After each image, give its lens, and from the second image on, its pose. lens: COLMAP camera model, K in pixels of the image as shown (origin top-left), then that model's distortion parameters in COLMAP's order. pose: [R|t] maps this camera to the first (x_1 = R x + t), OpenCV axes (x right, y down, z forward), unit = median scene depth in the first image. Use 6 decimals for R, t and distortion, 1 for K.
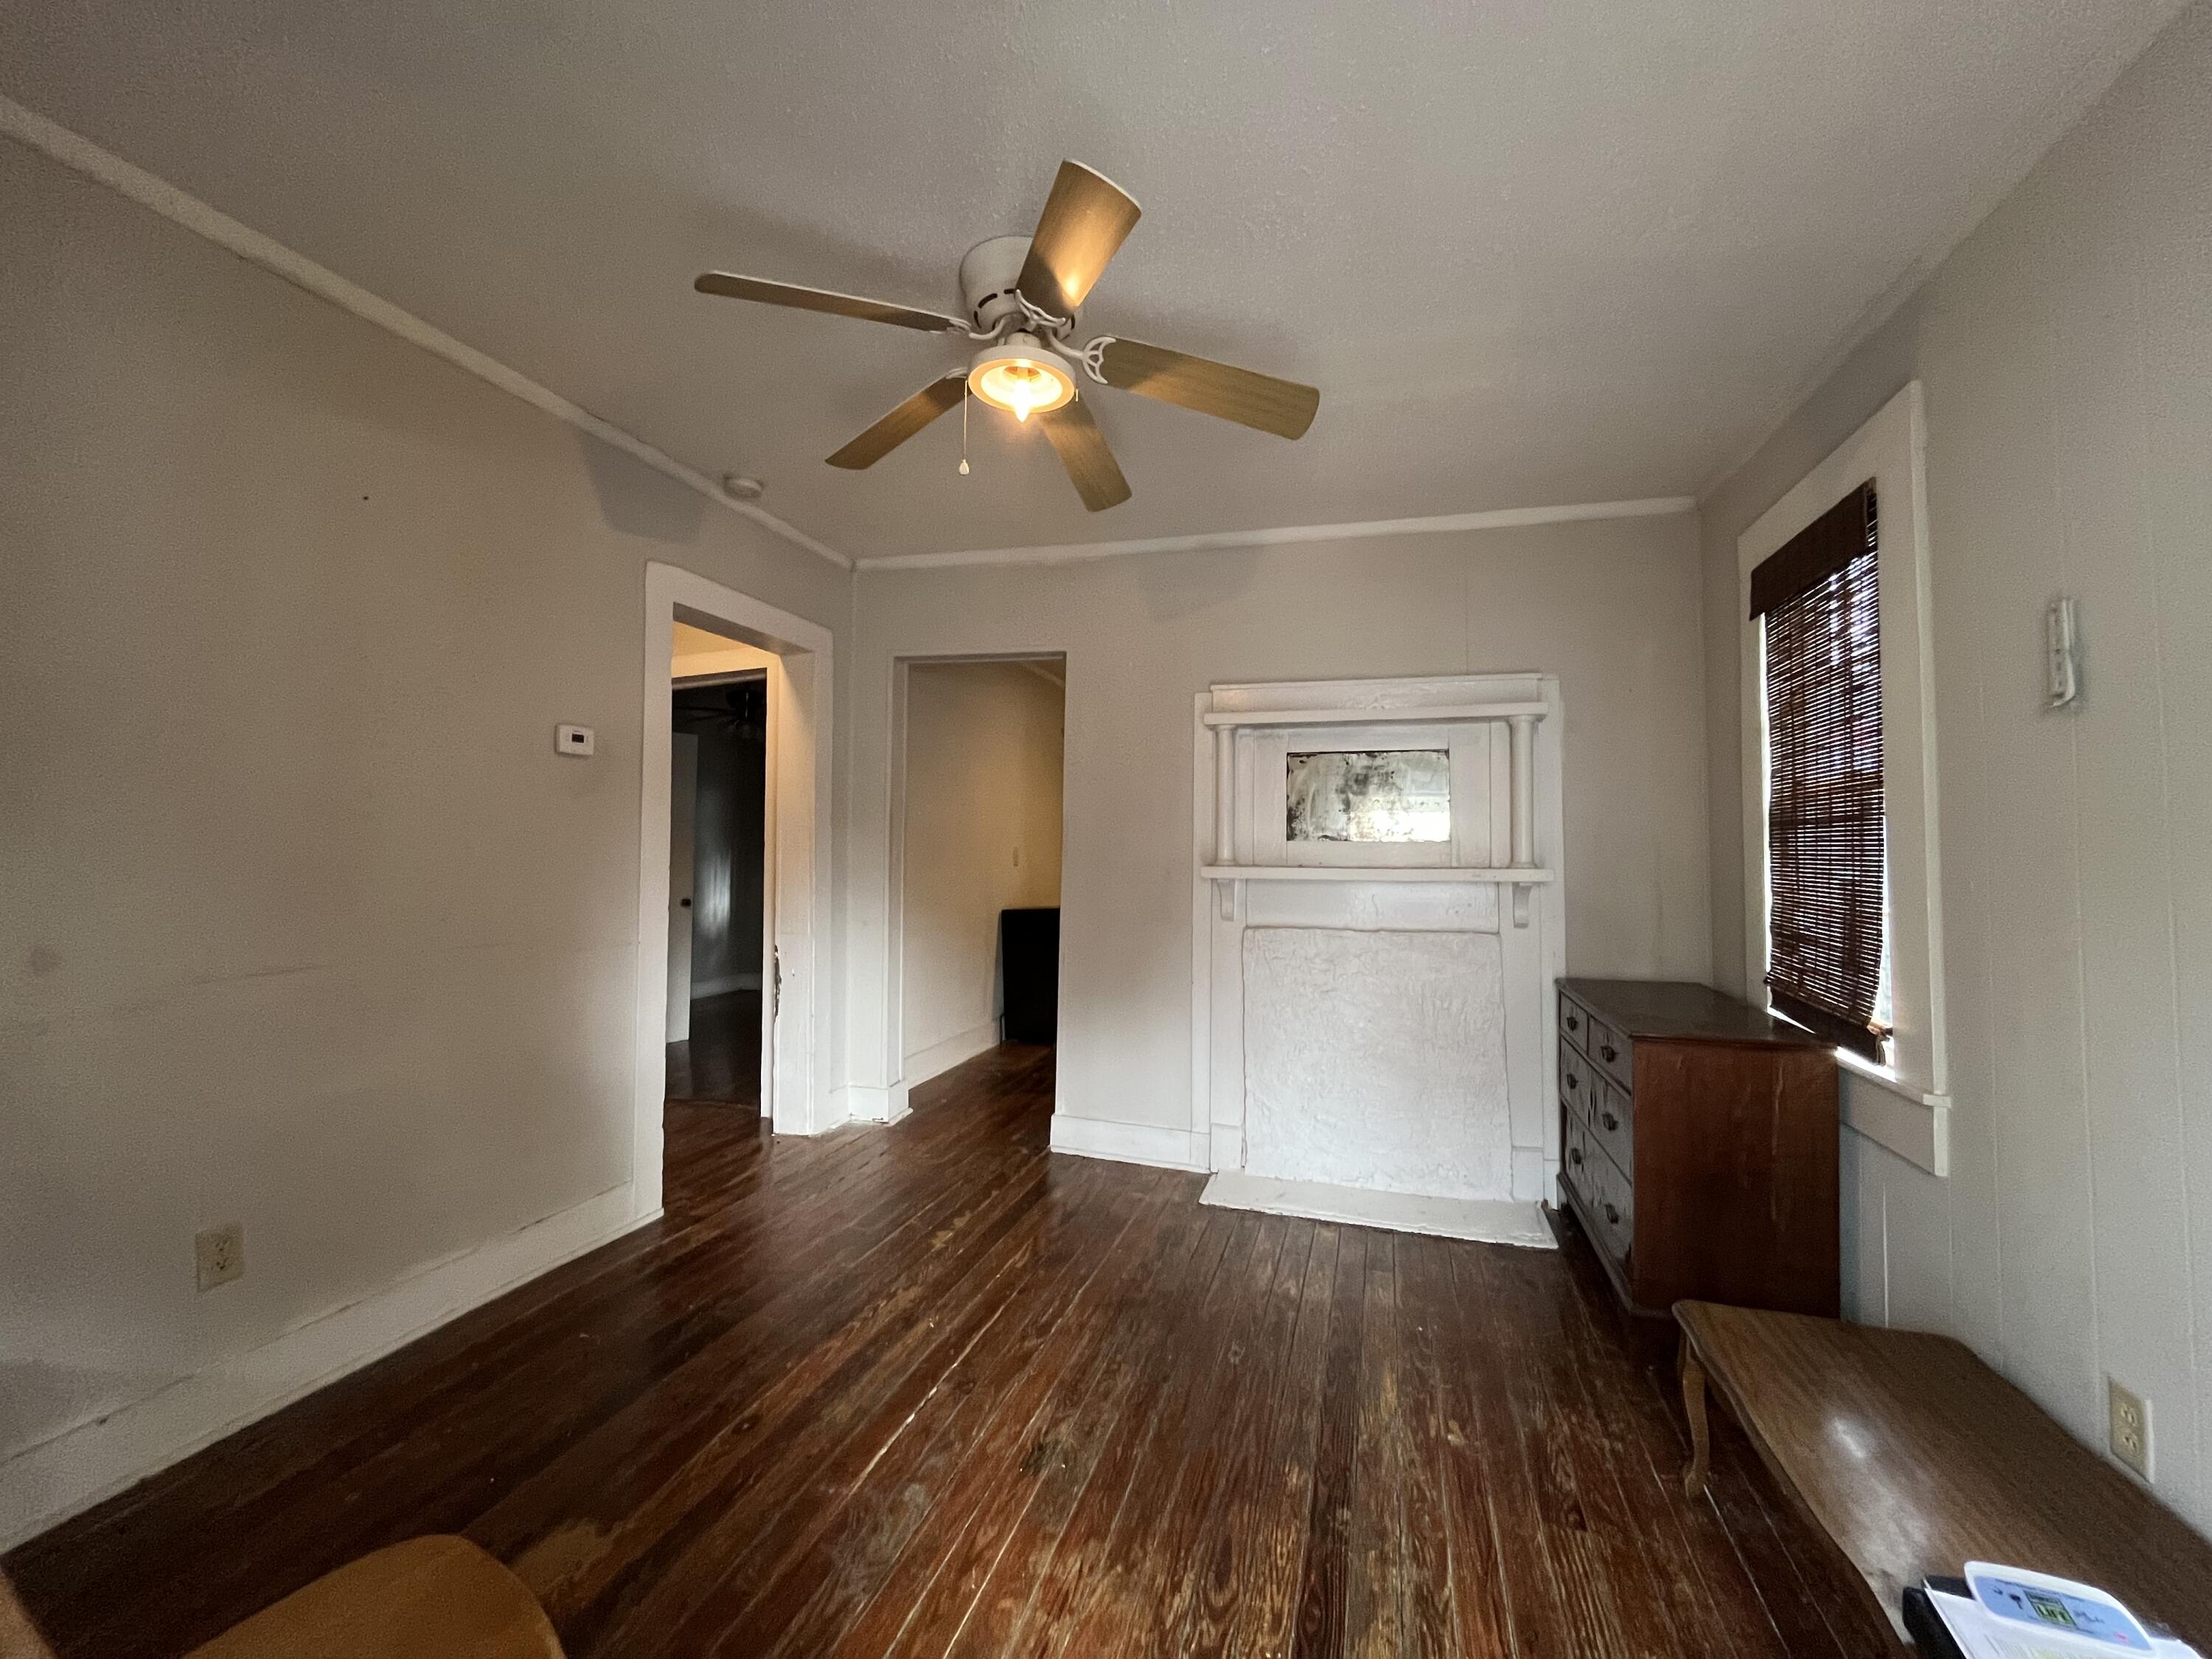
lens RADIAL K [[895.8, 0, 1103.9], [0, 895.8, 829.3], [0, 0, 1]] dist [-0.004582, 0.000379]
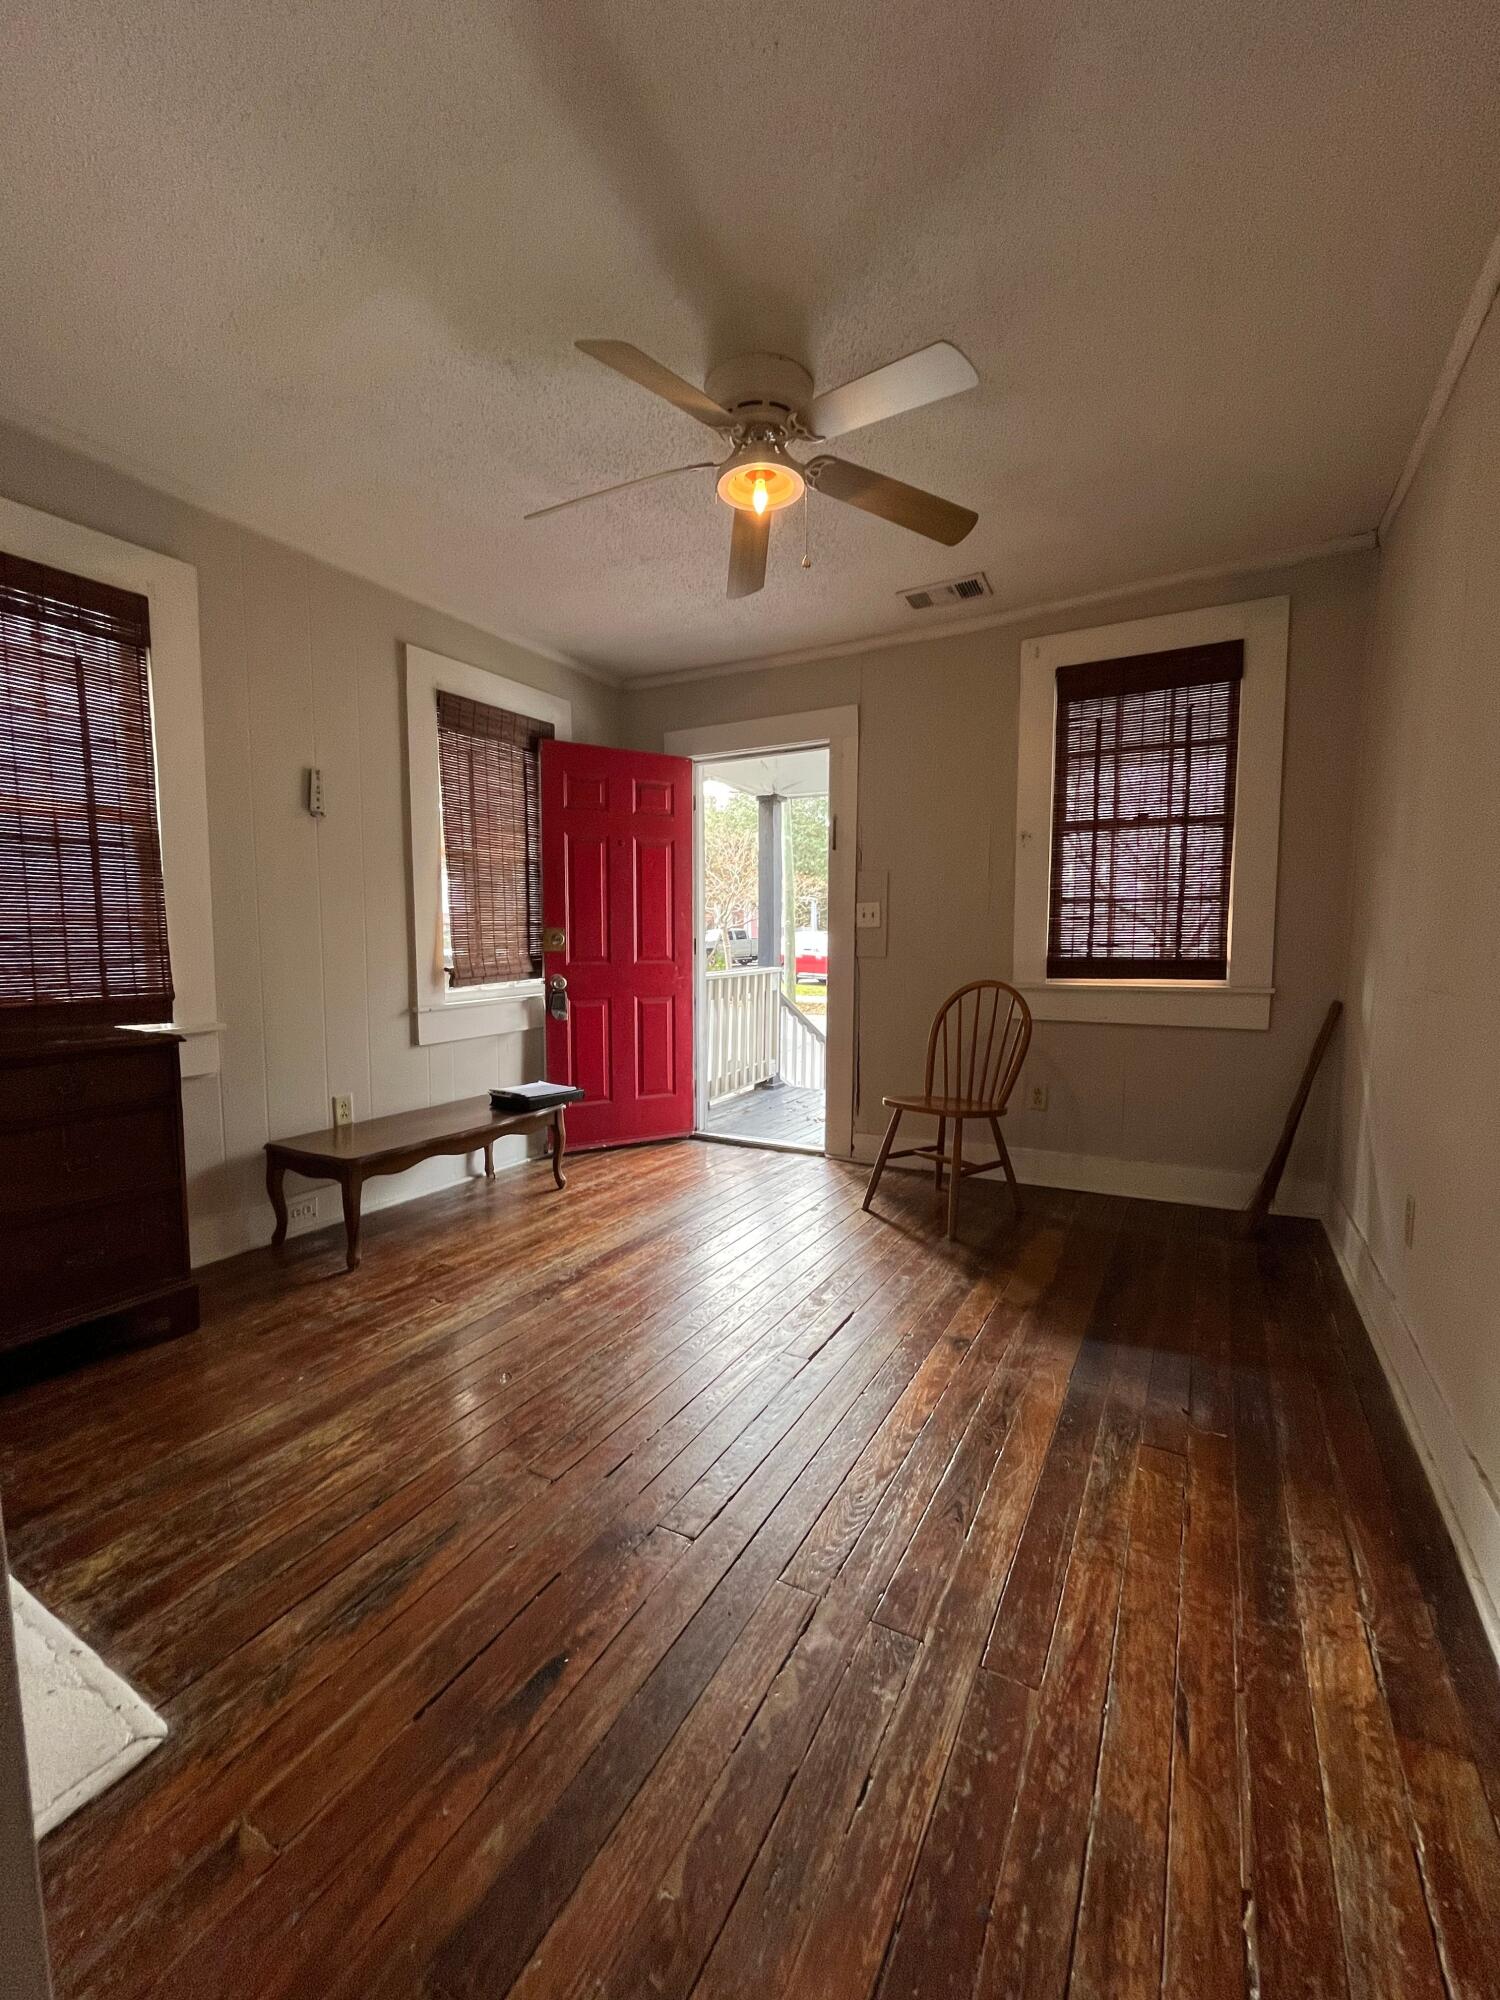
lens RADIAL K [[808.9, 0, 762.2], [0, 808.9, 988.6], [0, 0, 1]] dist [-0.004695, -0.000134]
pose [[-0.979500, -0.028183, 0.199462, -0.351379], [-0.016595, 0.998088, 0.059532, 0.121508], [-0.200758, 0.055002, -0.978096, 2.192017]]
